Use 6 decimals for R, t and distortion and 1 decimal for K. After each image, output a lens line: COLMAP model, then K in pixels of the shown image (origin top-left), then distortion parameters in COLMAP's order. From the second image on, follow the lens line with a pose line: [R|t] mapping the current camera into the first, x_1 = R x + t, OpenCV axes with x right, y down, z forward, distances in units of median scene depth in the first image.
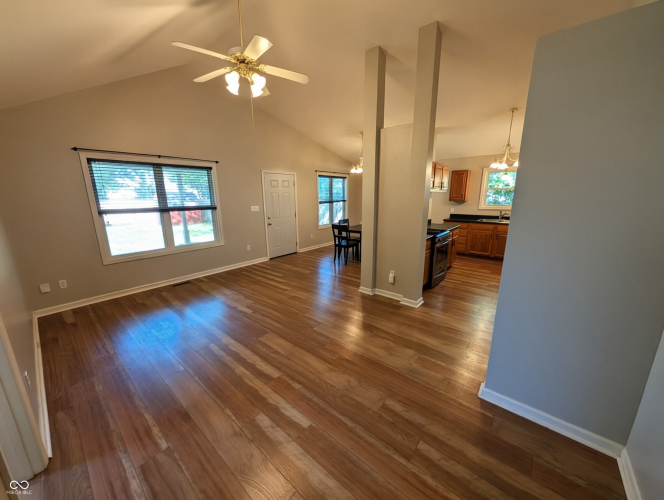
lens RADIAL K [[250.7, 0, 330.3], [0, 250.7, 251.3], [0, 0, 1]] dist [-0.000694, 0.000362]
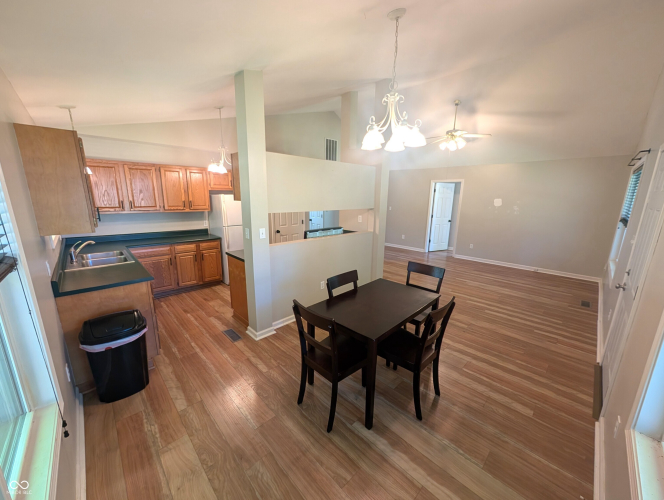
lens RADIAL K [[257.1, 0, 329.7], [0, 257.1, 250.9], [0, 0, 1]] dist [0.000215, 0.000044]
pose [[-0.994709, -0.025054, 0.099629, 0.214984], [0.020197, 0.903186, 0.428774, -0.431681], [-0.100726, 0.428518, -0.897901, 1.763959]]
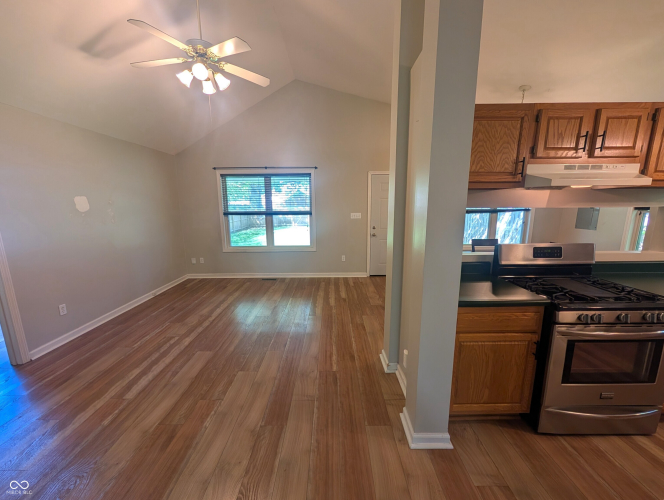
lens RADIAL K [[257.1, 0, 329.7], [0, 257.1, 250.9], [0, 0, 1]] dist [0.000215, 0.000044]
pose [[0.639490, 0.139374, -0.756060, 0.414568], [-0.169017, 0.984857, 0.038593, -0.082648], [0.749990, 0.103107, 0.653363, 0.424651]]
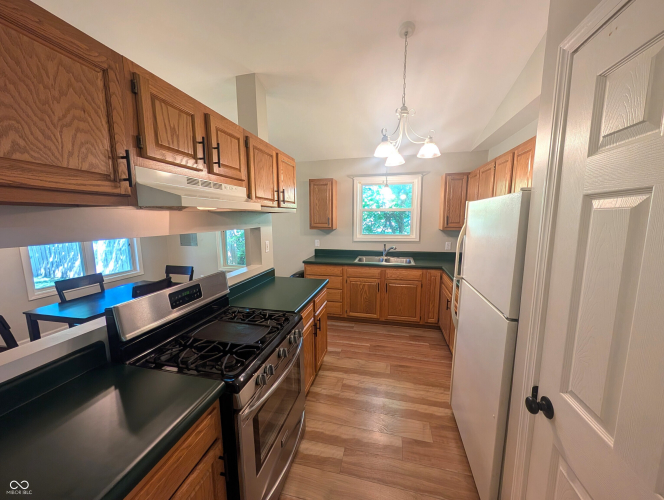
lens RADIAL K [[250.7, 0, 330.3], [0, 250.7, 251.3], [0, 0, 1]] dist [-0.000694, 0.000362]
pose [[0.895521, -0.057798, 0.441251, 0.347852], [0.098760, 0.992617, -0.070413, -0.140420], [-0.433923, 0.106635, 0.894617, 0.624106]]
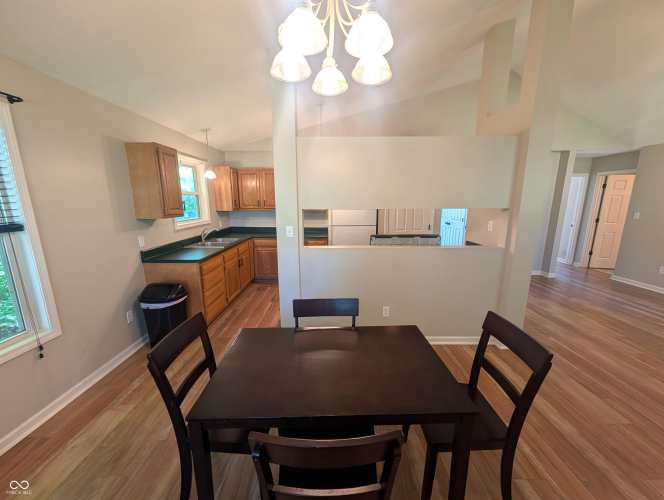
lens RADIAL K [[257.1, 0, 329.7], [0, 257.1, 250.9], [0, 0, 1]] dist [0.000215, 0.000044]
pose [[-0.640618, -0.138932, 0.755186, -0.026477], [0.182566, 0.927734, 0.325545, -0.331761], [-0.745840, 0.346421, -0.568959, 1.468922]]
